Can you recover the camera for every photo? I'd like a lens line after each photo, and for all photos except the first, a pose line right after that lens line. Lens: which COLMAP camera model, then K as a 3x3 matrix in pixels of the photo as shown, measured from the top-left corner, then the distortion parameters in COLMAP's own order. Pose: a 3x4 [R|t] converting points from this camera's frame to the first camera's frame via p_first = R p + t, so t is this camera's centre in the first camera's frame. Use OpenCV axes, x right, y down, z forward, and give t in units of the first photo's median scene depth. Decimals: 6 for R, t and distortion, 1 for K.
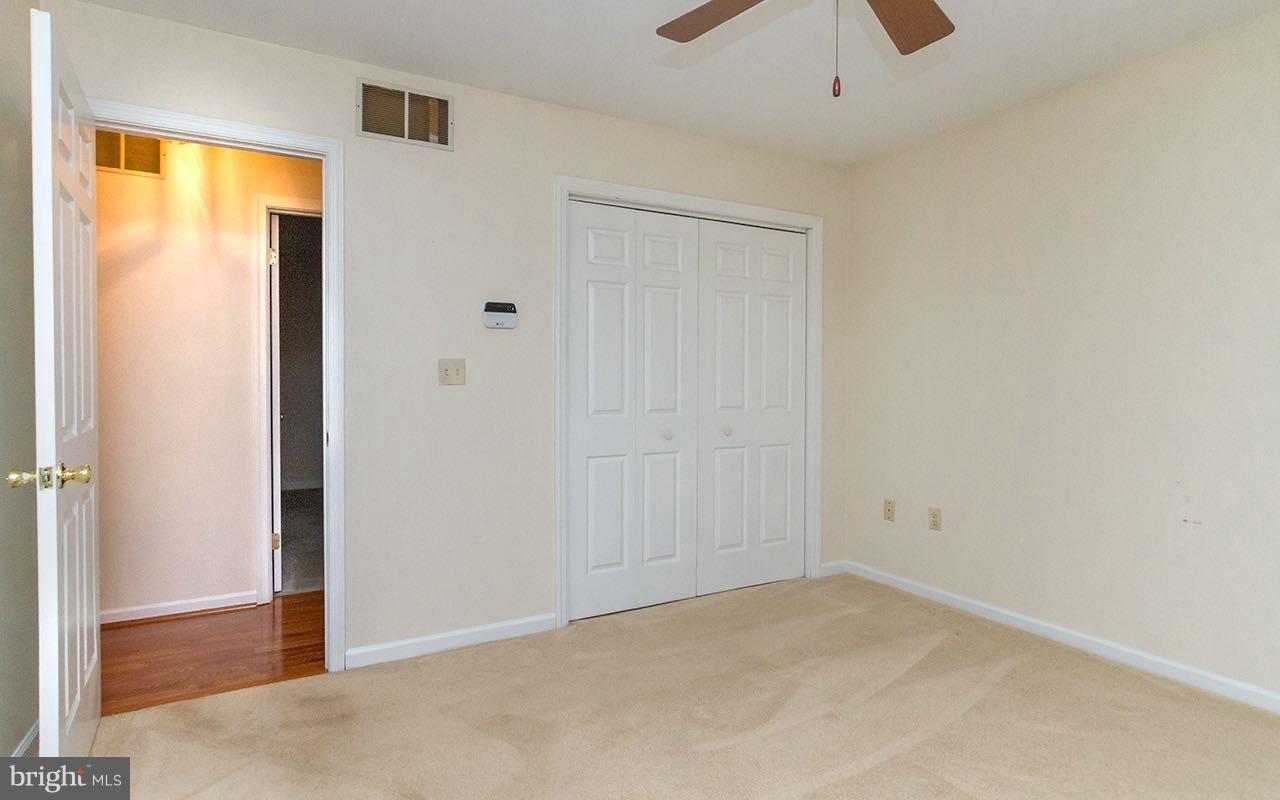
lens RADIAL K [[618.2, 0, 638.2], [0, 618.2, 481.9], [0, 0, 1]] dist [-0.037159, -0.000013]
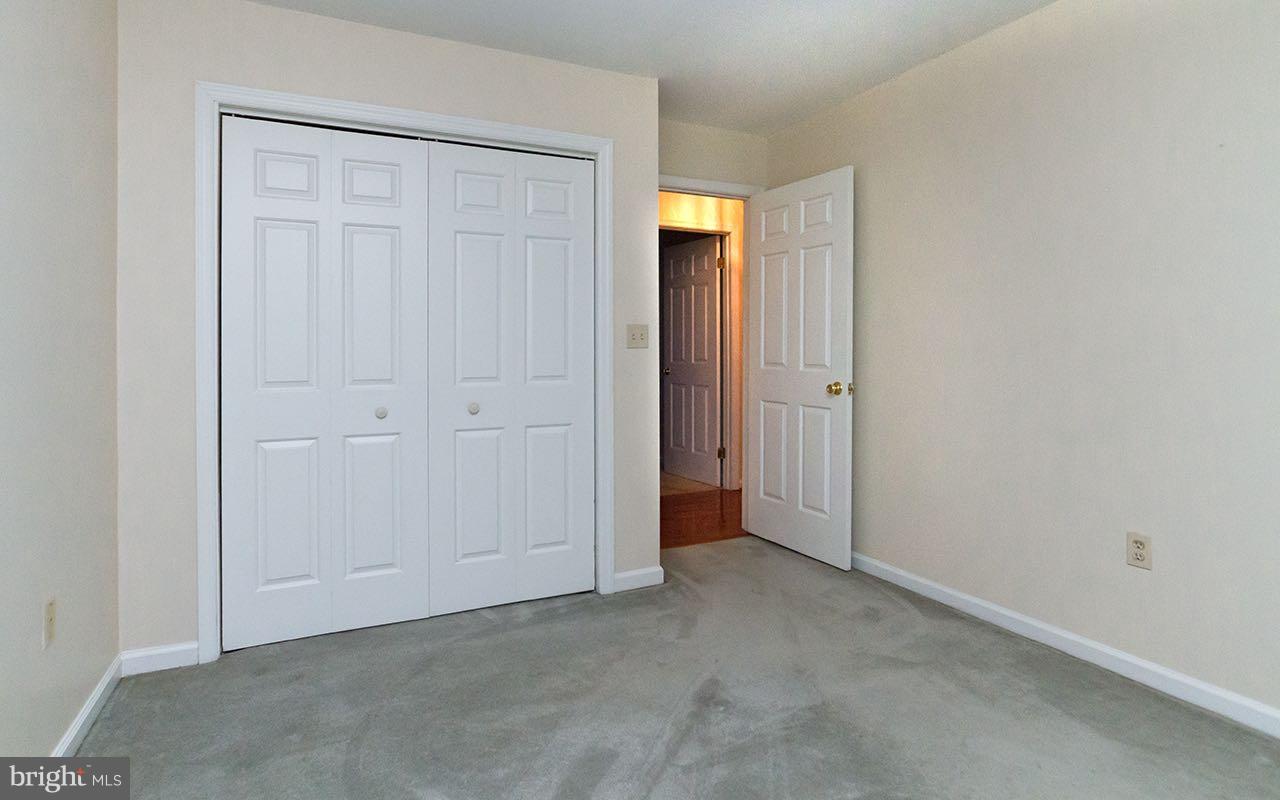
lens RADIAL K [[639.7, 0, 612.7], [0, 639.7, 435.1], [0, 0, 1]] dist [-0.016028, 0.012804]
pose [[0.998298, 0.011126, -0.057247, 0.282054], [-0.012325, 0.999711, -0.020635, -0.025079], [0.057001, 0.021306, 0.998147, 0.146801]]
